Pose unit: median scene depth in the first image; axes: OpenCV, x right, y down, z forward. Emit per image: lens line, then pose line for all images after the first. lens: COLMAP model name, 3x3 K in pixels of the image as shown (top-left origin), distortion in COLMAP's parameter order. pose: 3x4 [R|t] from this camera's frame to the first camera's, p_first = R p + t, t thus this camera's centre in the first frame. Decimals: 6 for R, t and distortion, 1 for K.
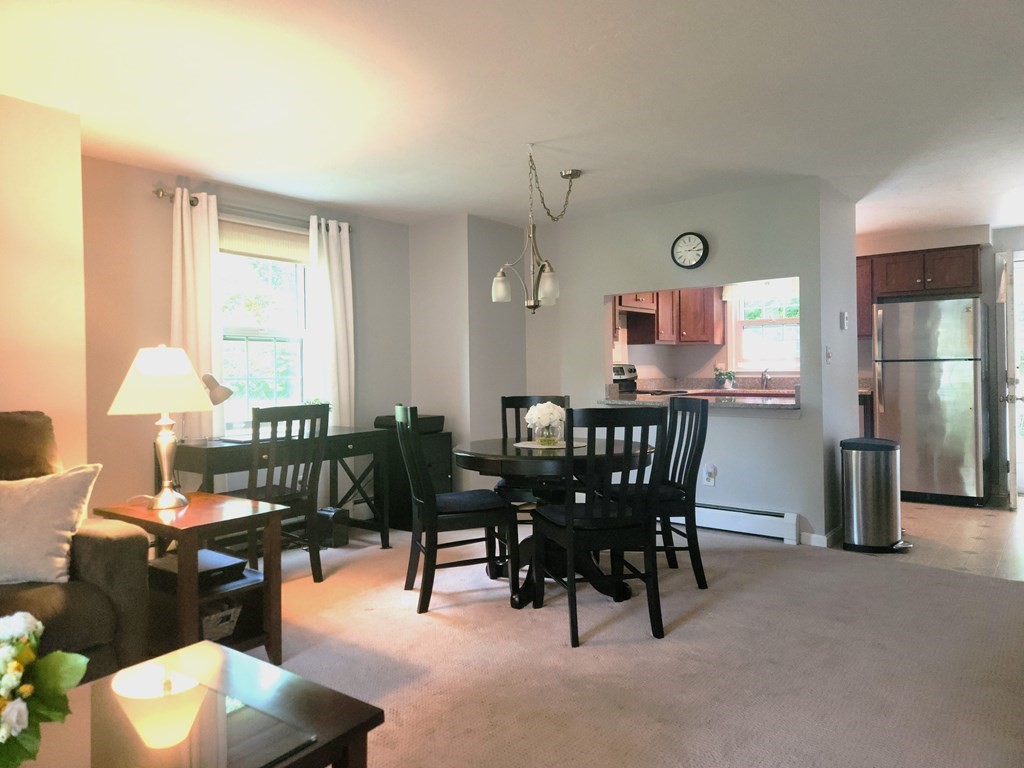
lens RADIAL K [[677.1, 0, 509.9], [0, 677.1, 368.2], [0, 0, 1]] dist [0.100073, -0.080573]
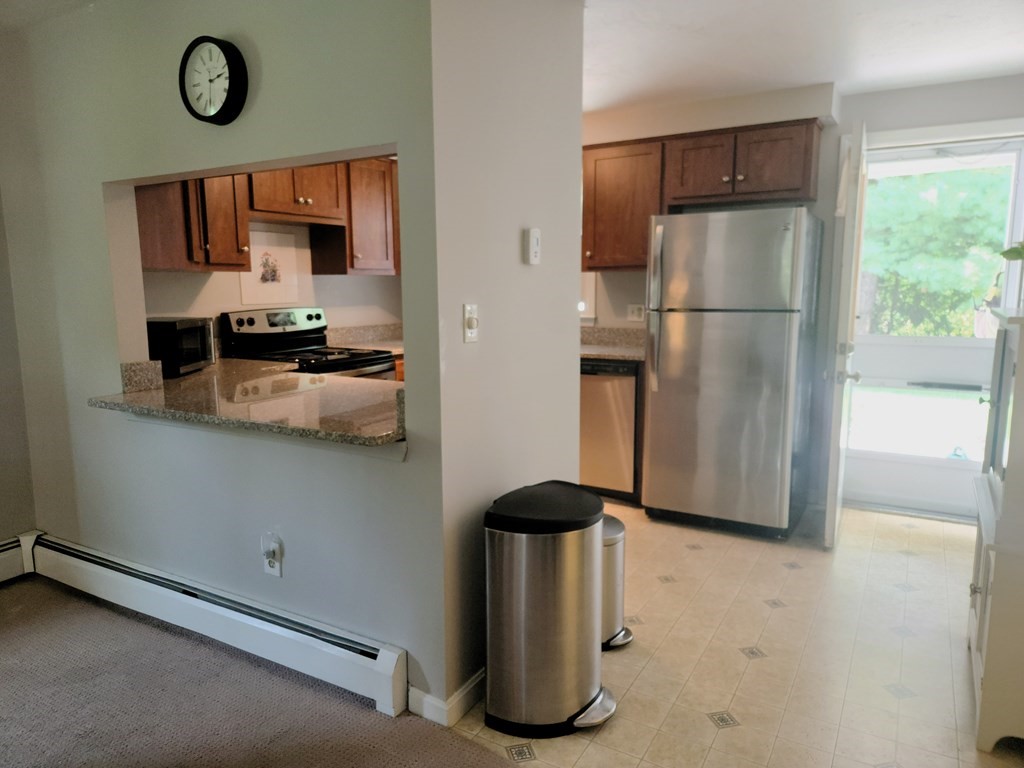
lens RADIAL K [[680.7, 0, 496.1], [0, 680.7, 383.2], [0, 0, 1]] dist [0.028558, -0.000157]
pose [[0.992509, -0.013200, 0.121452, 0.391633], [-0.004662, 0.989329, 0.145623, -0.041807], [-0.122079, -0.145098, 0.981857, 0.502345]]
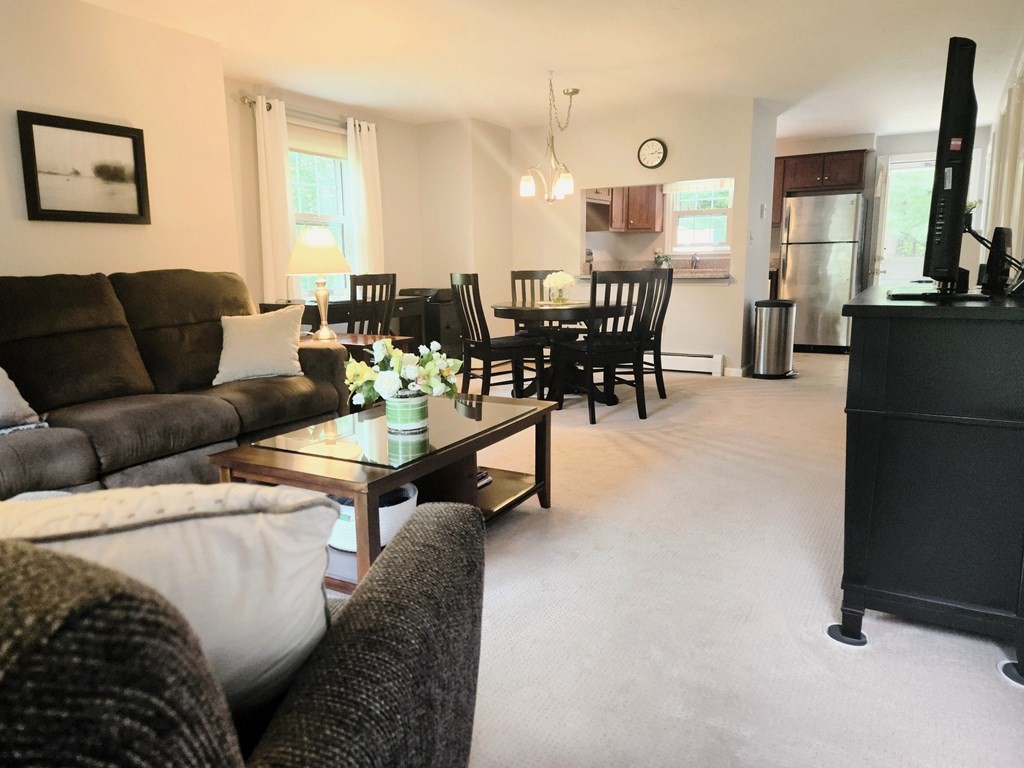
lens RADIAL K [[677.1, 0, 509.9], [0, 677.1, 368.2], [0, 0, 1]] dist [0.100073, -0.080573]
pose [[0.992561, -0.019377, 0.120195, -0.158597], [0.000047, 0.987314, 0.158778, 0.018280], [-0.121746, -0.157591, 0.979971, -0.272949]]
